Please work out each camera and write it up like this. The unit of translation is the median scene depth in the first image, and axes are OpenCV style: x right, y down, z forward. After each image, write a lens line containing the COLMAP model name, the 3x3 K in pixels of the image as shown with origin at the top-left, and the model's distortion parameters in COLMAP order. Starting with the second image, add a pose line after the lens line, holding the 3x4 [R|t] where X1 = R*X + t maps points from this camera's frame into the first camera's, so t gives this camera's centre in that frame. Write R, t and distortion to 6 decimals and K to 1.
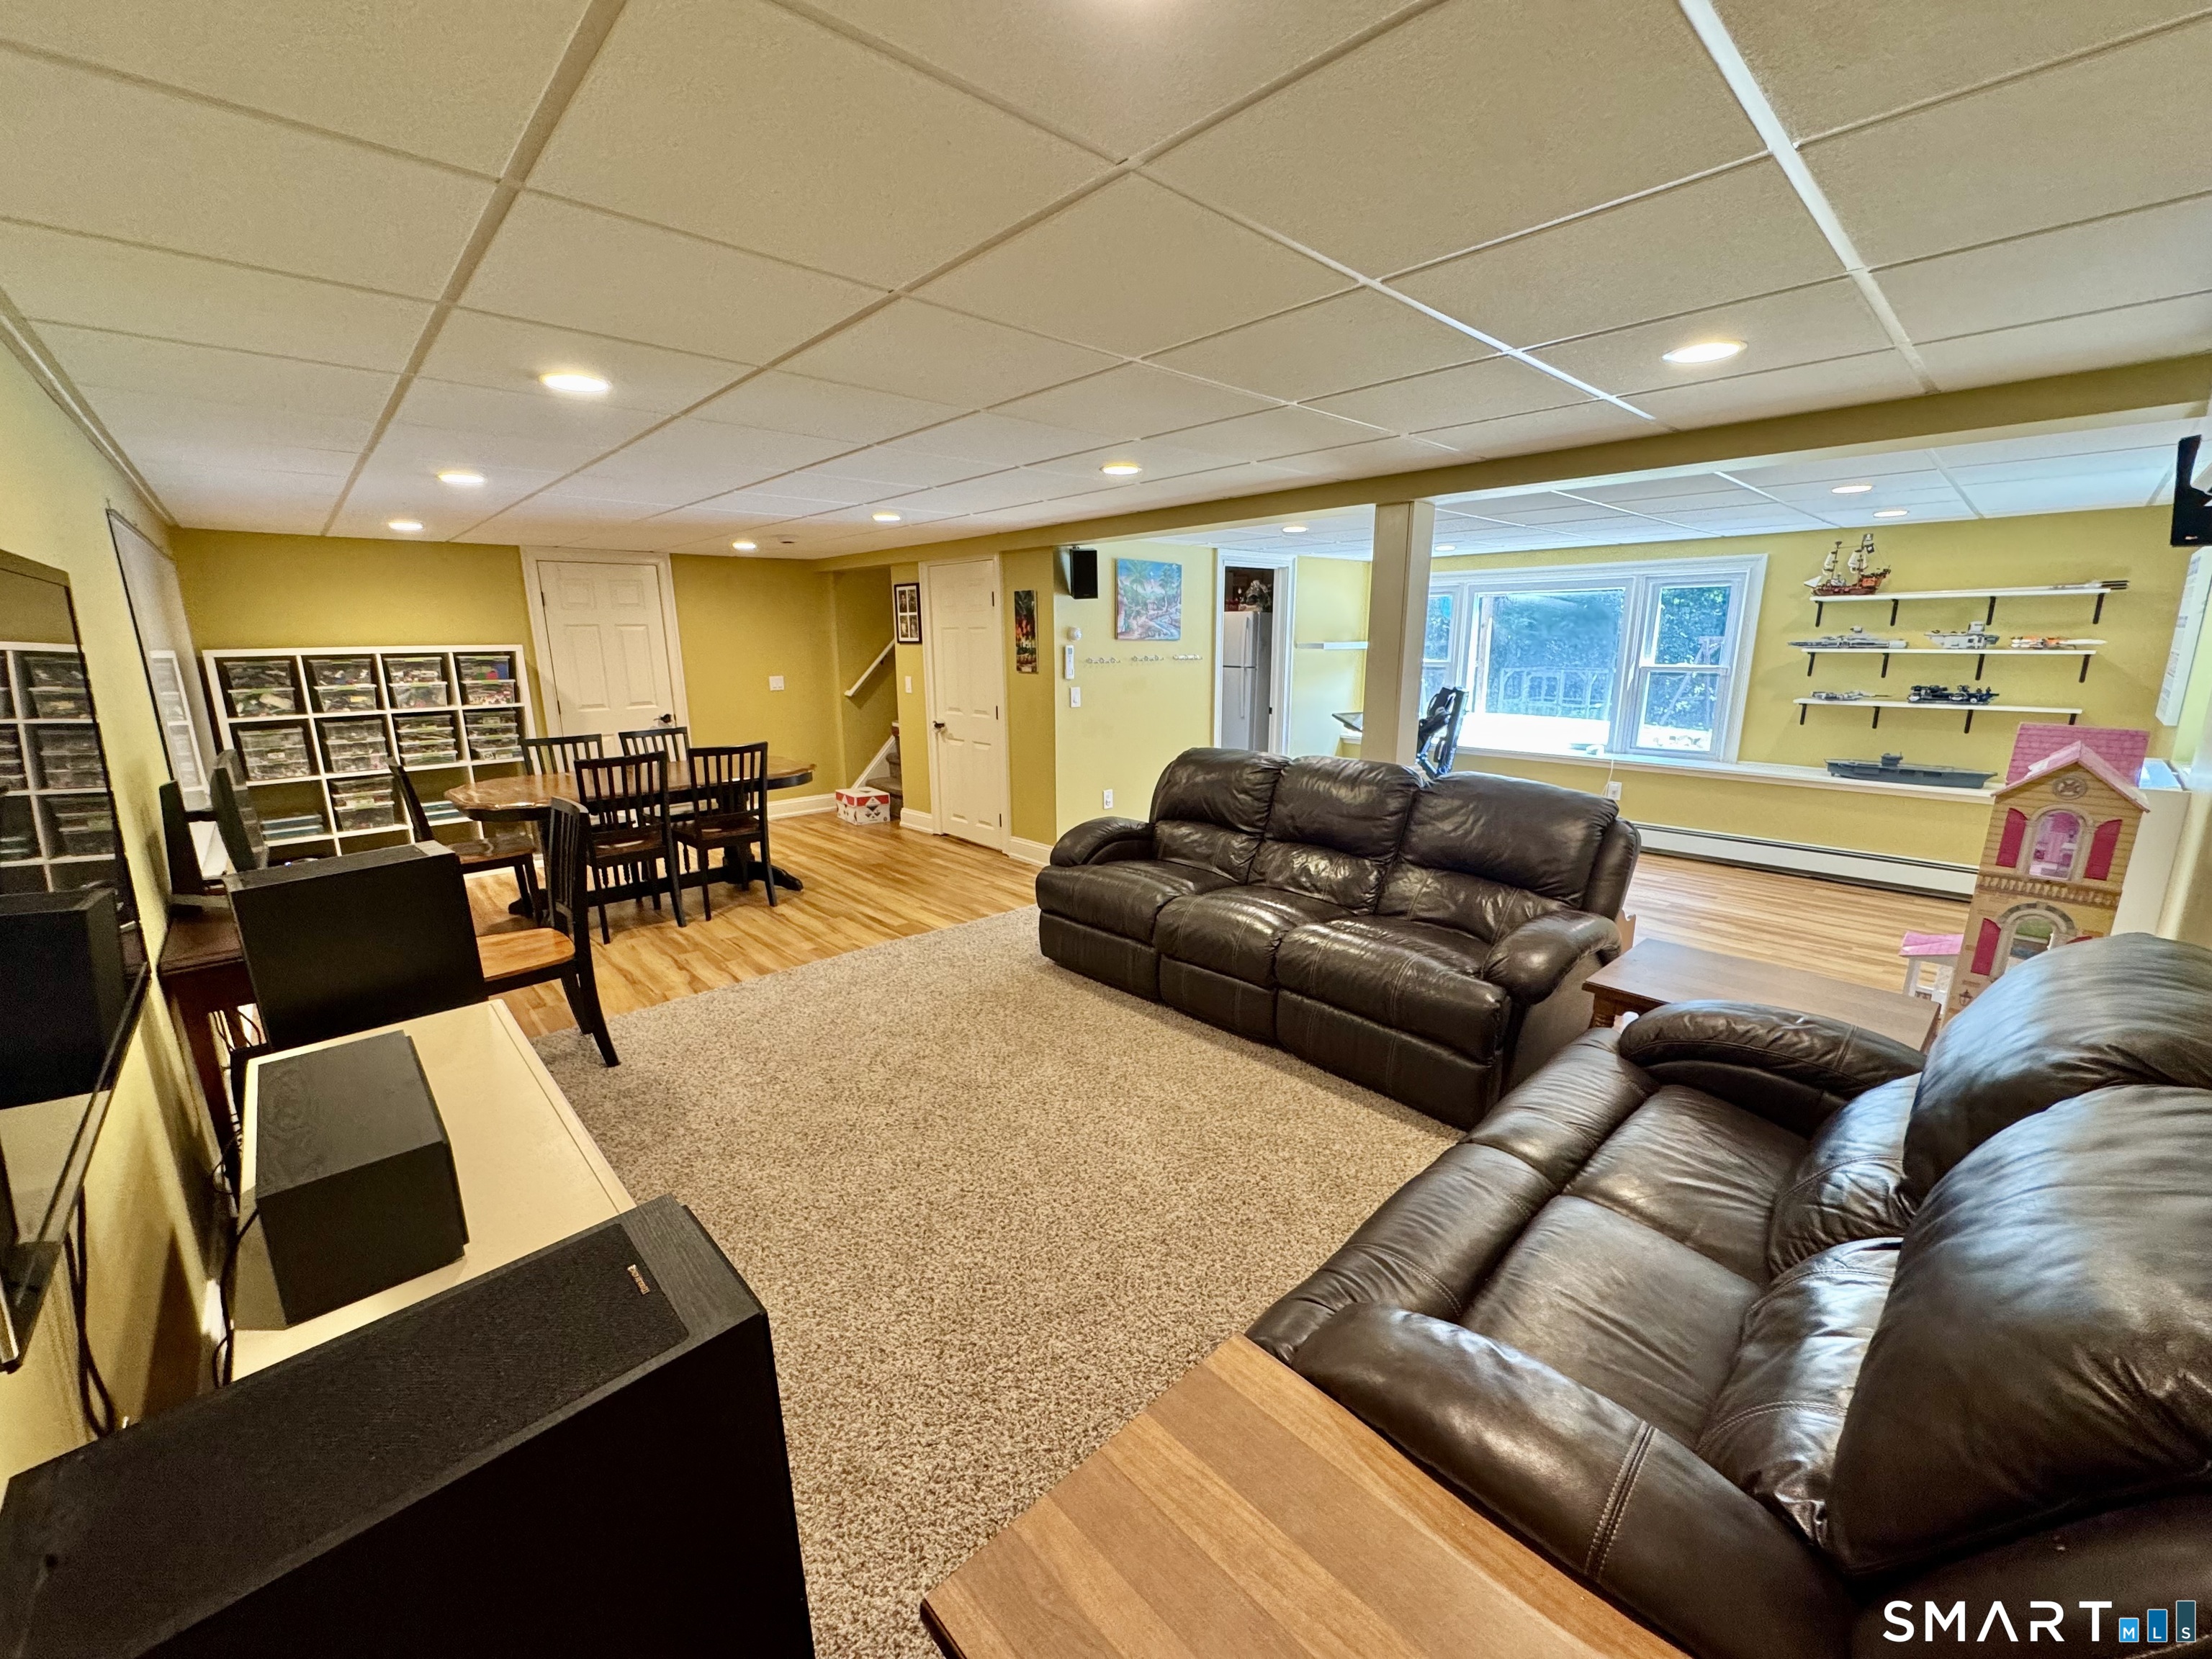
lens RADIAL K [[882.9, 0, 1105.5], [0, 882.9, 827.4], [0, 0, 1]] dist [-0.003858, 0.000173]
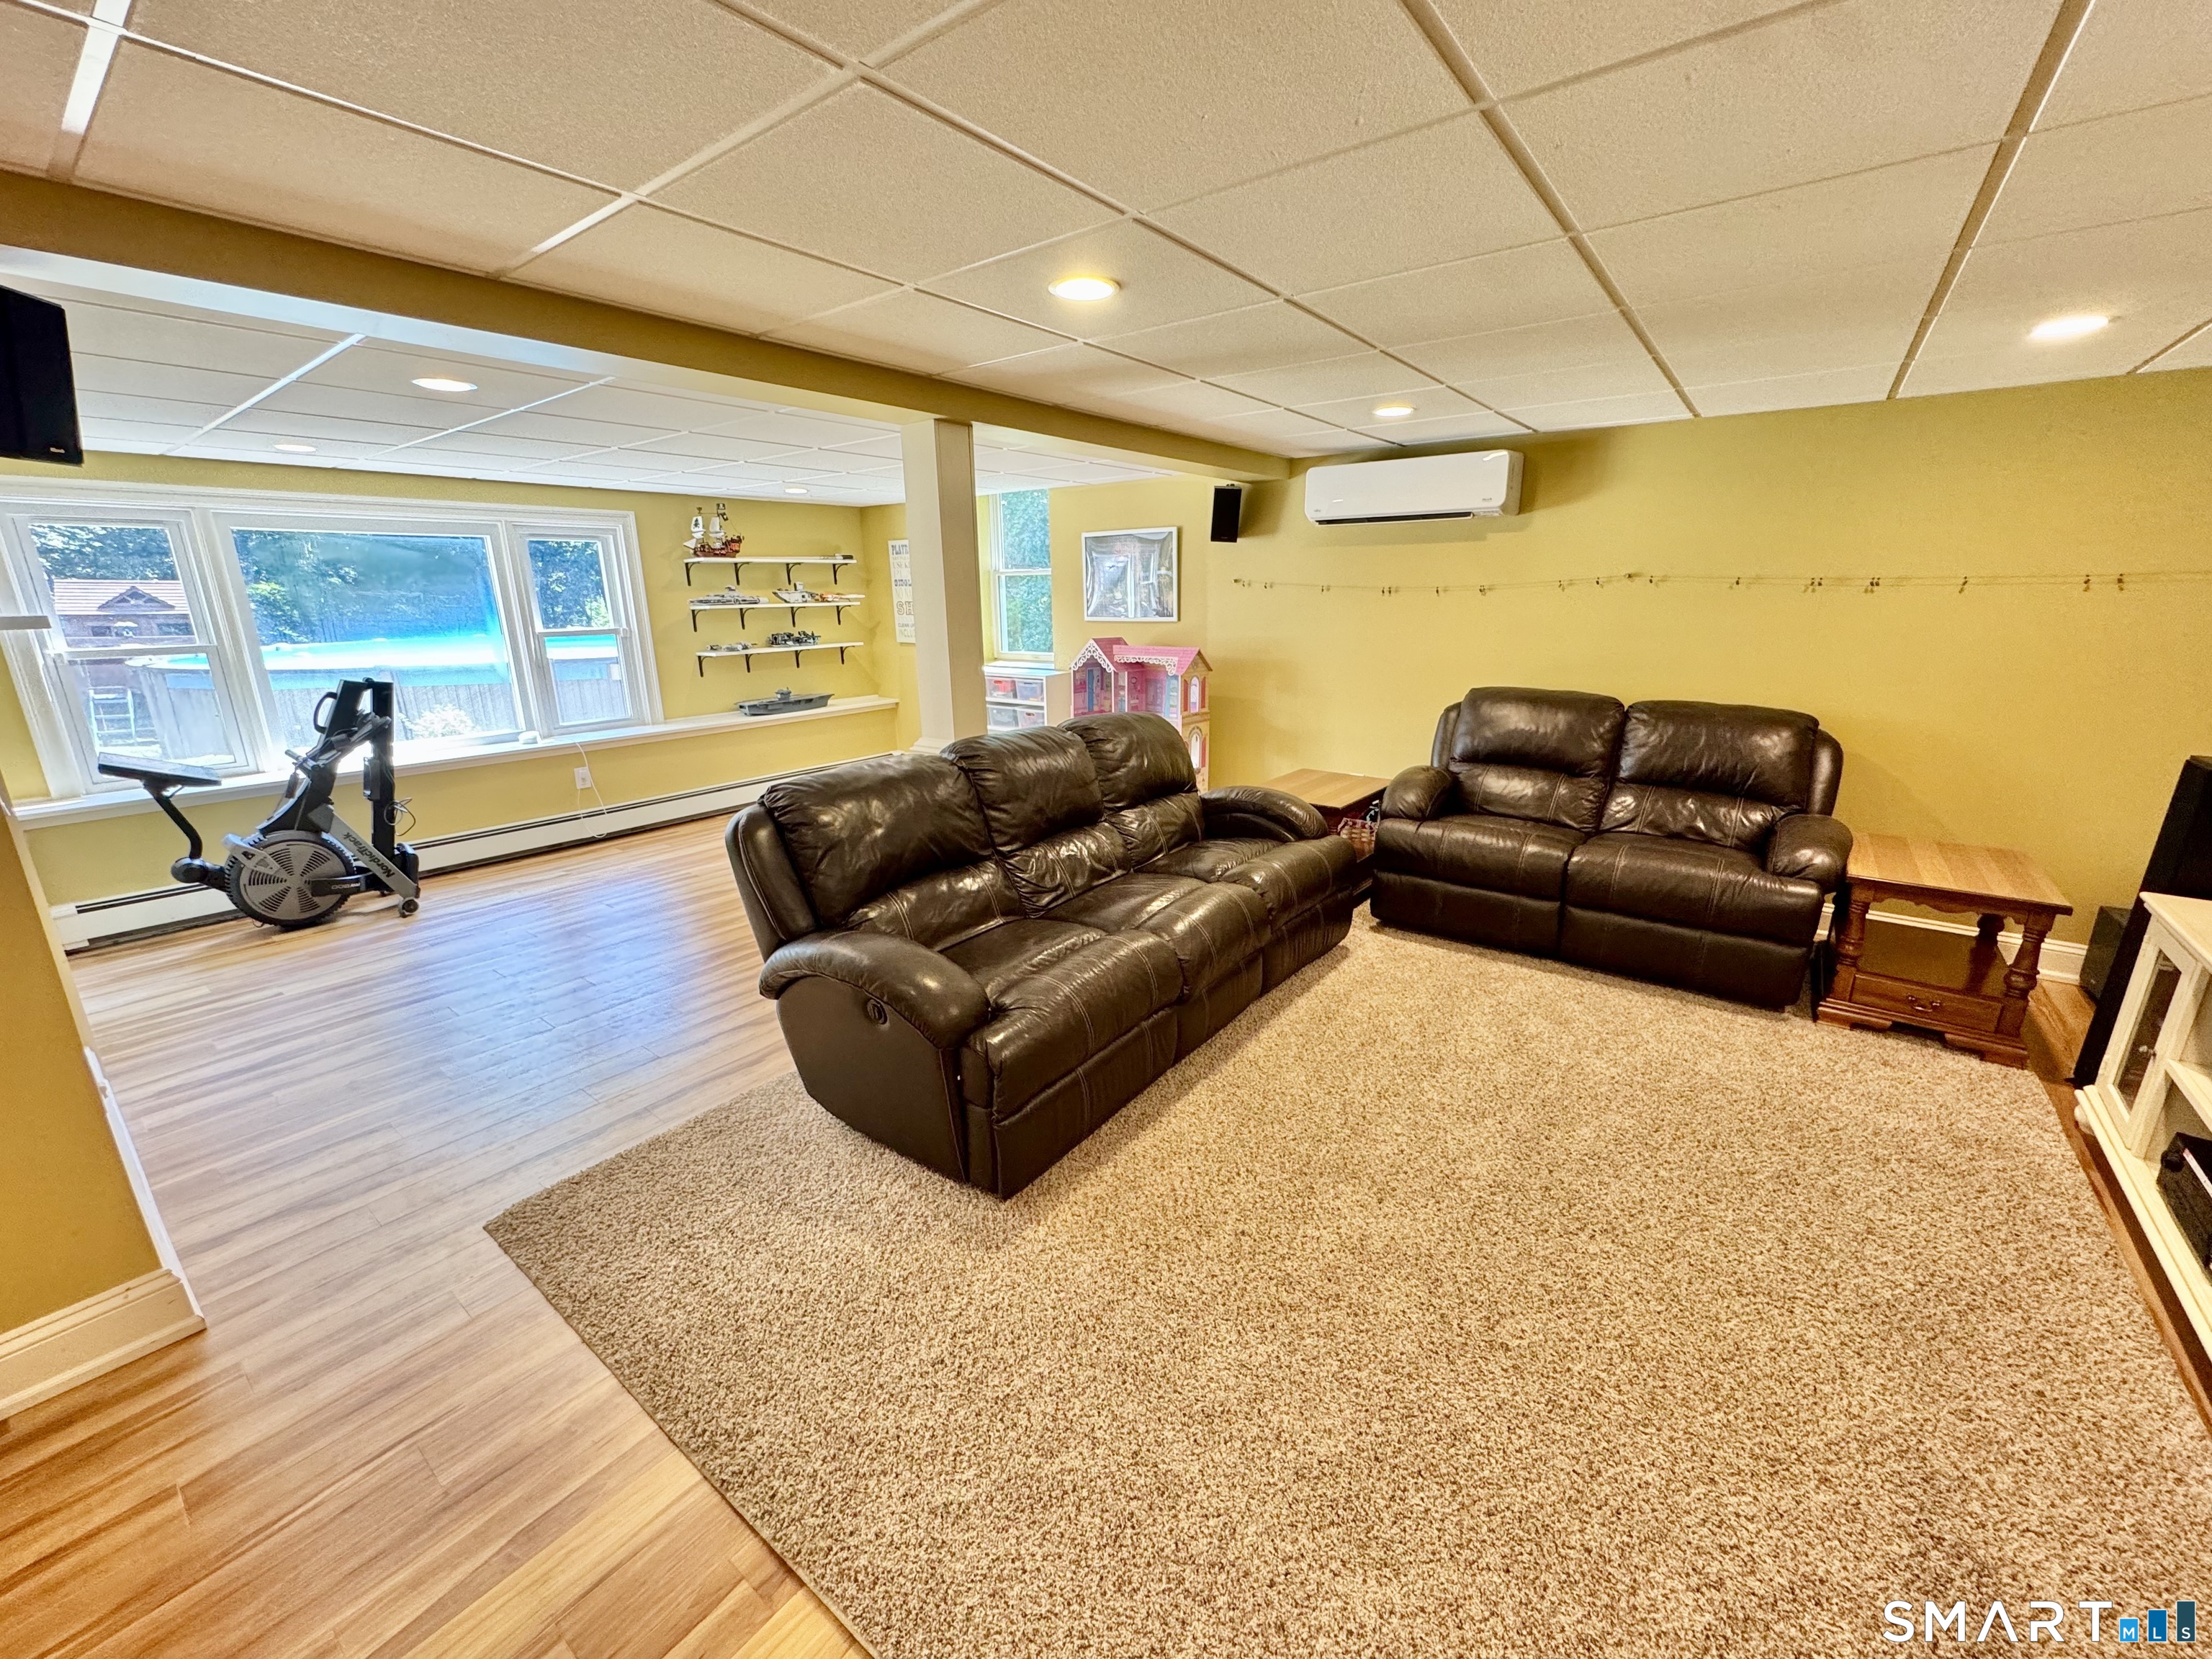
lens RADIAL K [[882.9, 0, 1103.2], [0, 882.9, 830.4], [0, 0, 1]] dist [-0.003858, 0.000173]
pose [[-0.160466, -0.253587, 0.953910, -0.408647], [0.226119, 0.931288, 0.285611, -0.151666], [-0.960792, 0.261528, -0.092099, 0.735404]]
